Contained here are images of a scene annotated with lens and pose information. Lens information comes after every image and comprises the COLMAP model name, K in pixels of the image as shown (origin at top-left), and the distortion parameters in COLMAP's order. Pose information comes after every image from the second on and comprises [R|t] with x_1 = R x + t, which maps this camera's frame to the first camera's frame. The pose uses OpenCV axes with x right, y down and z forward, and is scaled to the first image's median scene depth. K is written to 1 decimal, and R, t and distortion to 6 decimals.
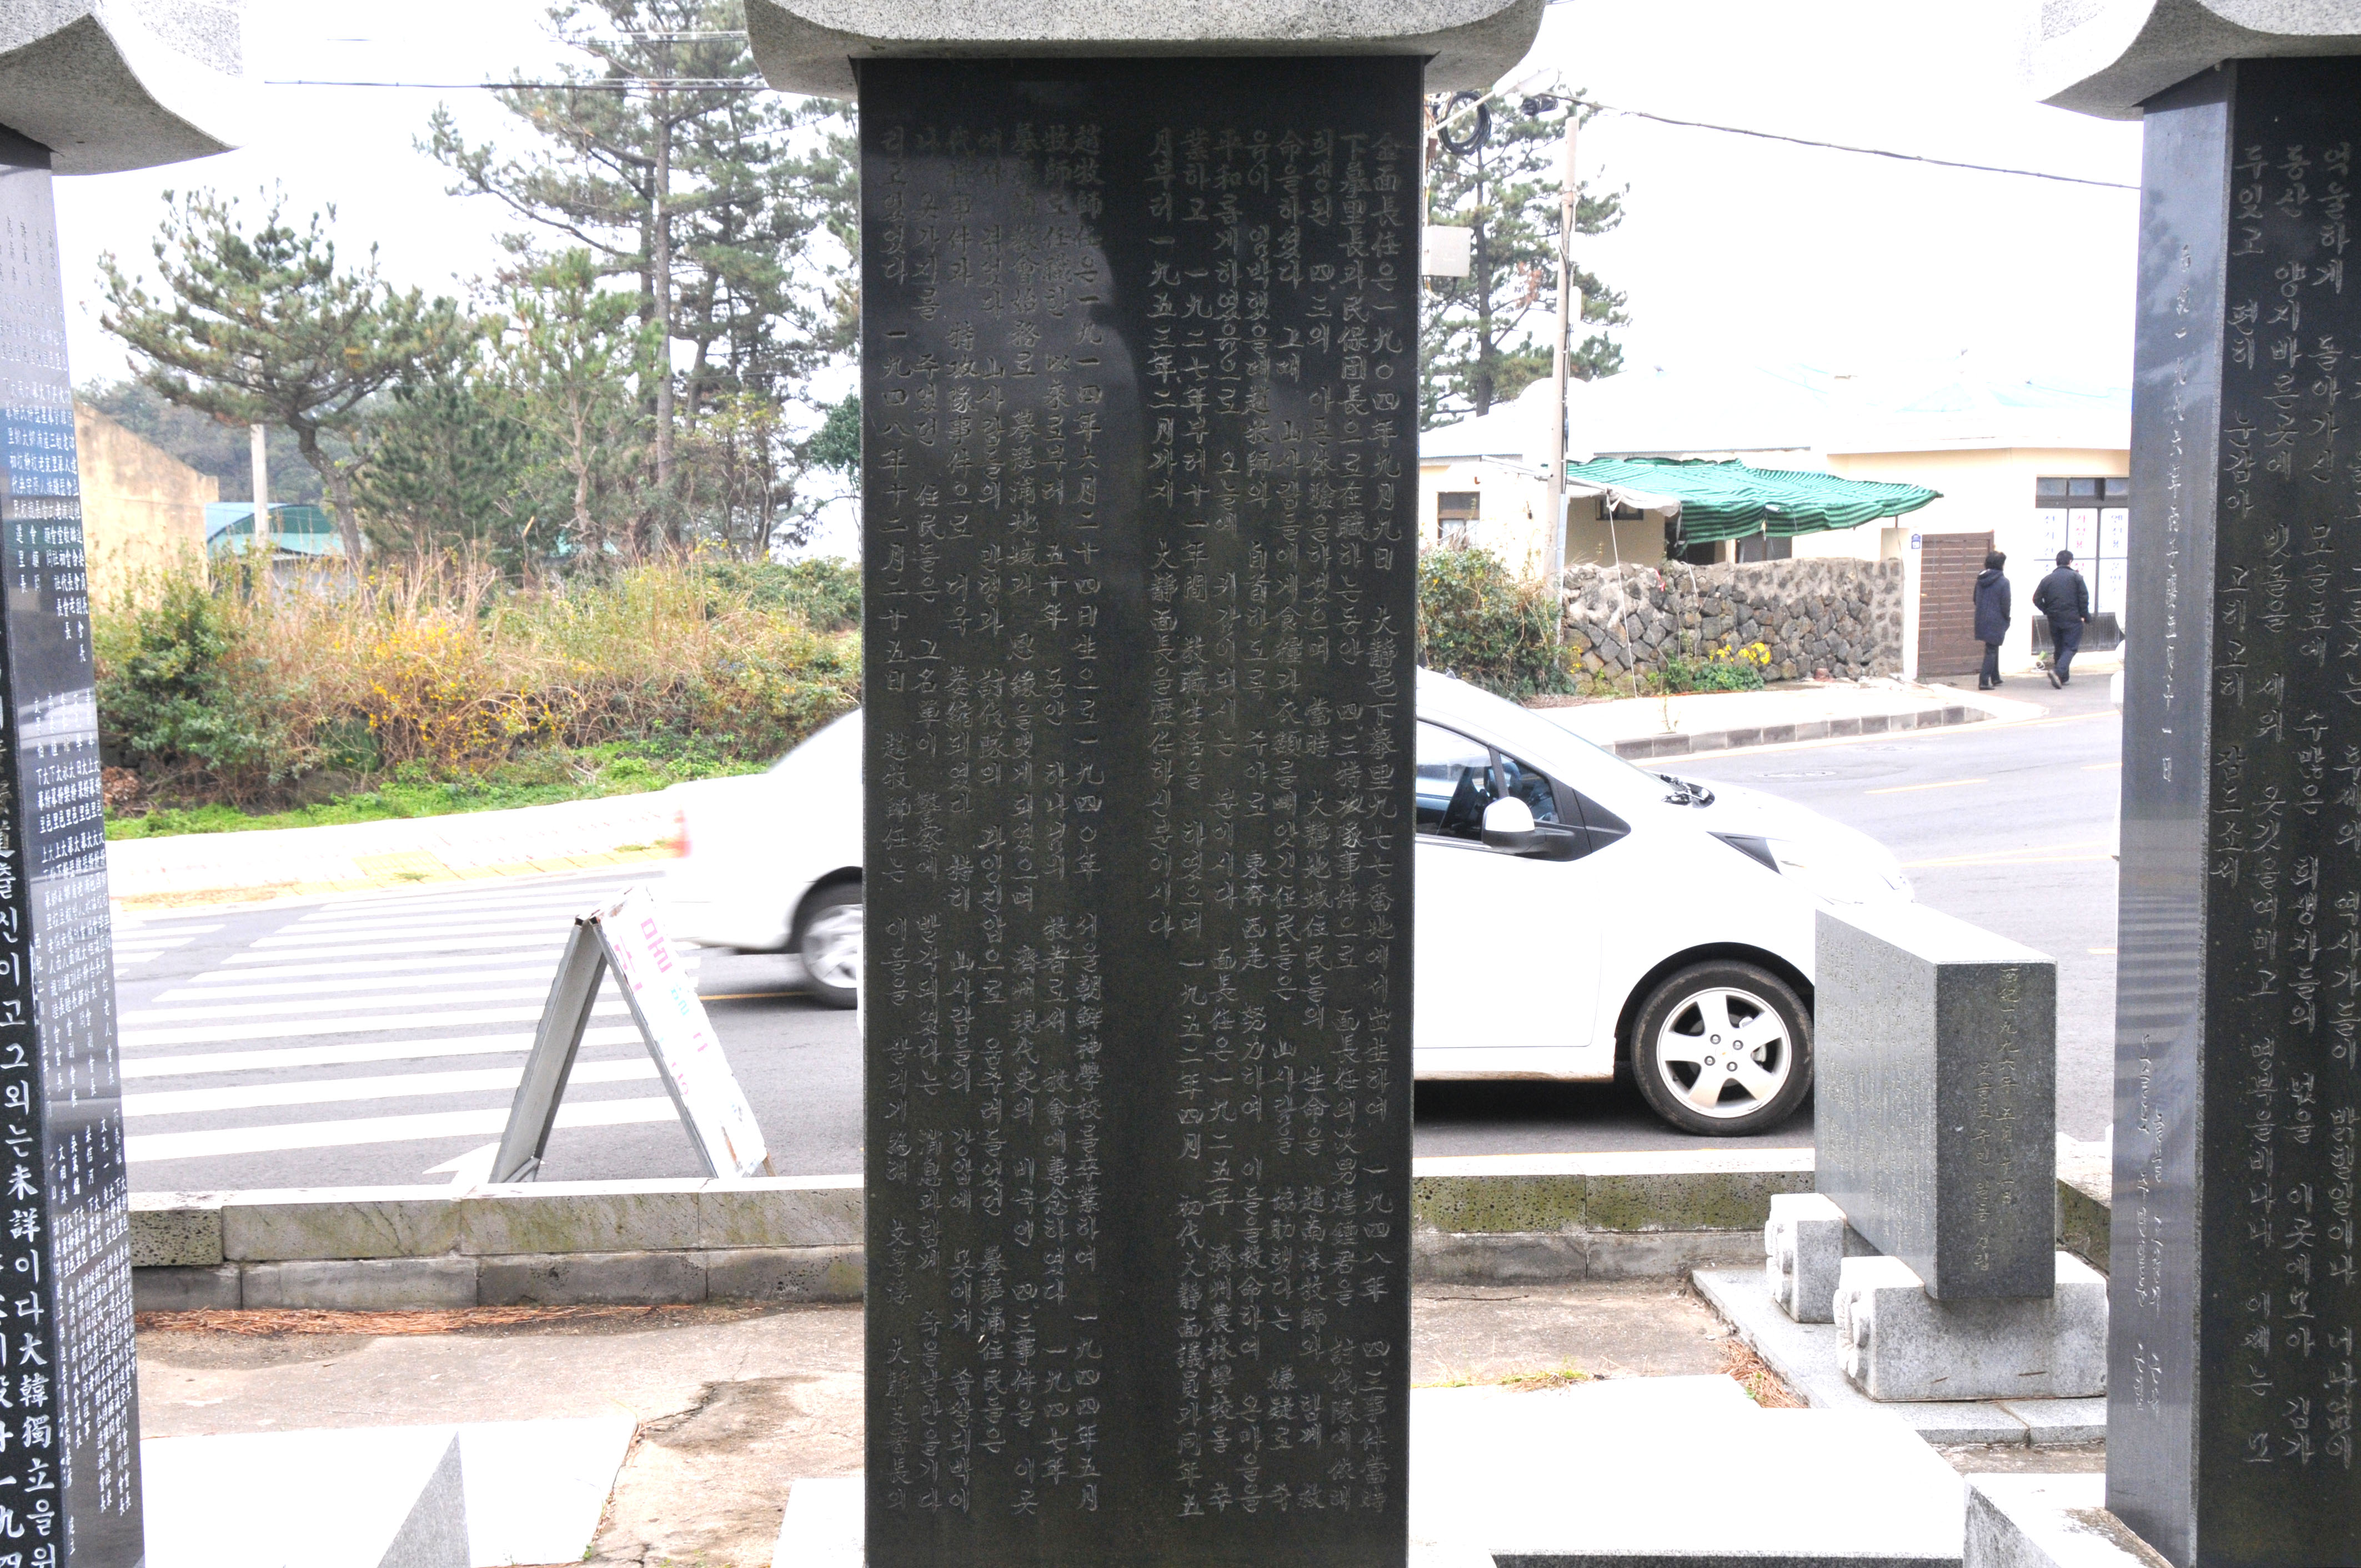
lens RADIAL K [[3088.0, 0, 1177.8], [0, 3088.0, 837.3], [0, 0, 1]] dist [-0.005760, 0.534091]
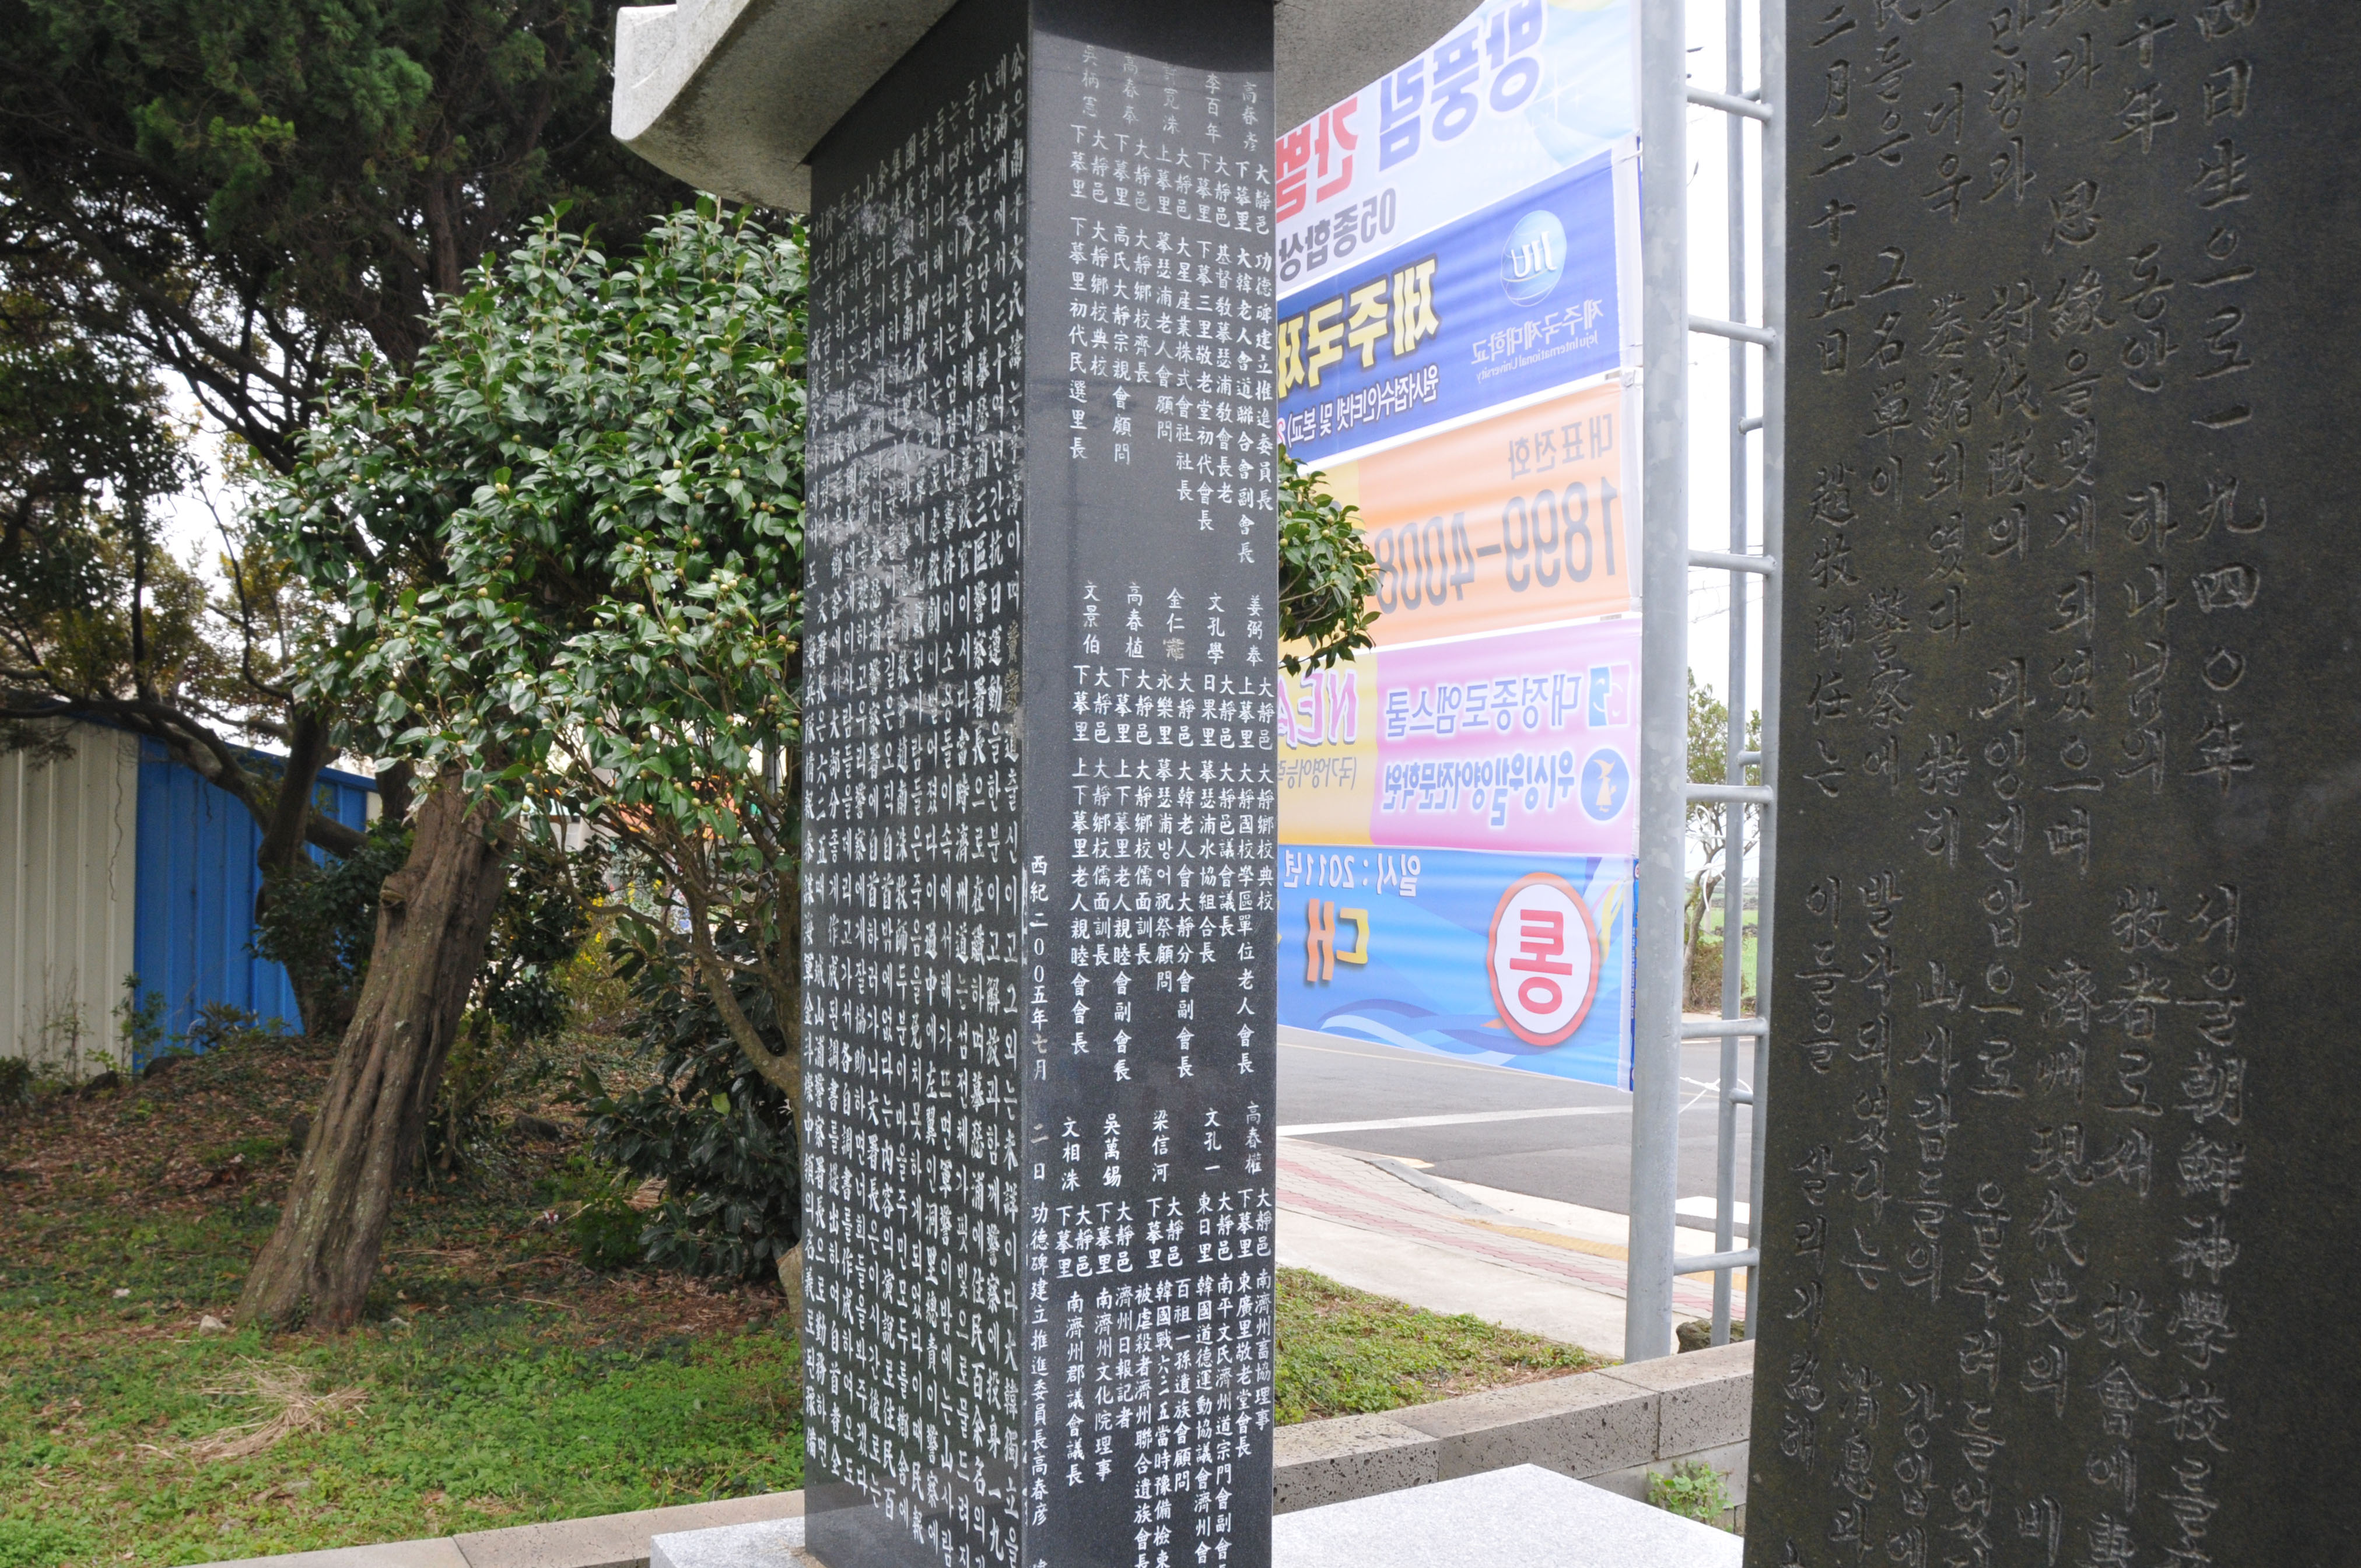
lens RADIAL K [[1958.6, 0, 1124.2], [0, 1958.6, 823.7], [0, 0, 1]] dist [-0.167355, 0.109155]
pose [[0.439400, 0.011824, -0.898214, 0.055863], [-0.114163, 0.992540, -0.042782, 0.020321], [0.891008, 0.121341, 0.437472, 0.381779]]
